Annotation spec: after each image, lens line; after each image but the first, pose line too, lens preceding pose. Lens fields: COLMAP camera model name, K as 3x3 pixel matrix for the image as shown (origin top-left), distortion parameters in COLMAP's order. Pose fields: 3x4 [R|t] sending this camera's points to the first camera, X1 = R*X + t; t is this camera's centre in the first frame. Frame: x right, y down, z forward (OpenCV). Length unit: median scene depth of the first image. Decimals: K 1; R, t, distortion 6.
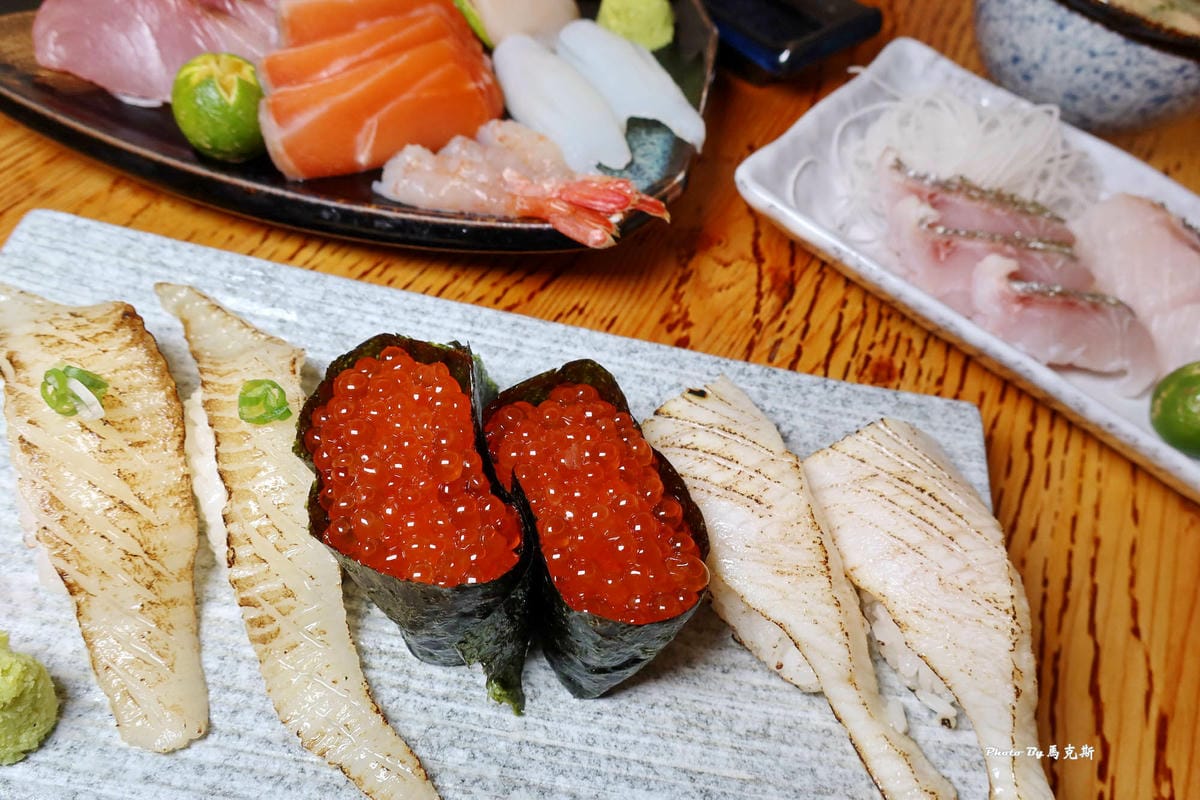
lens RADIAL K [[809.5, 0, 596.3], [0, 809.5, 400.5], [0, 0, 1]] dist [-0.009511, -0.007328]
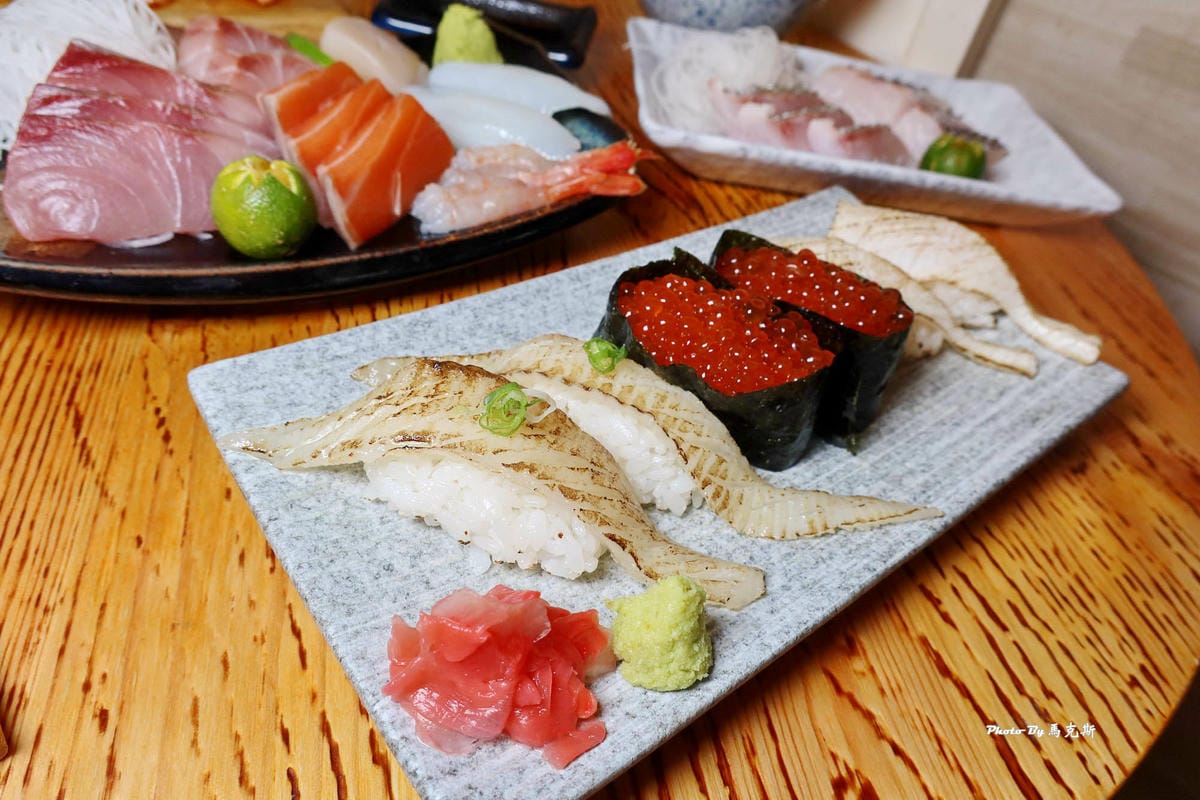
lens RADIAL K [[809.5, 0, 589.0], [0, 809.5, 401.4], [0, 0, 1]] dist [-0.009511, -0.007328]
pose [[0.774821, -0.448421, 0.445613, -0.717009], [0.480827, 0.875654, 0.045122, 0.001852], [-0.410436, 0.179301, 0.894088, -0.038142]]
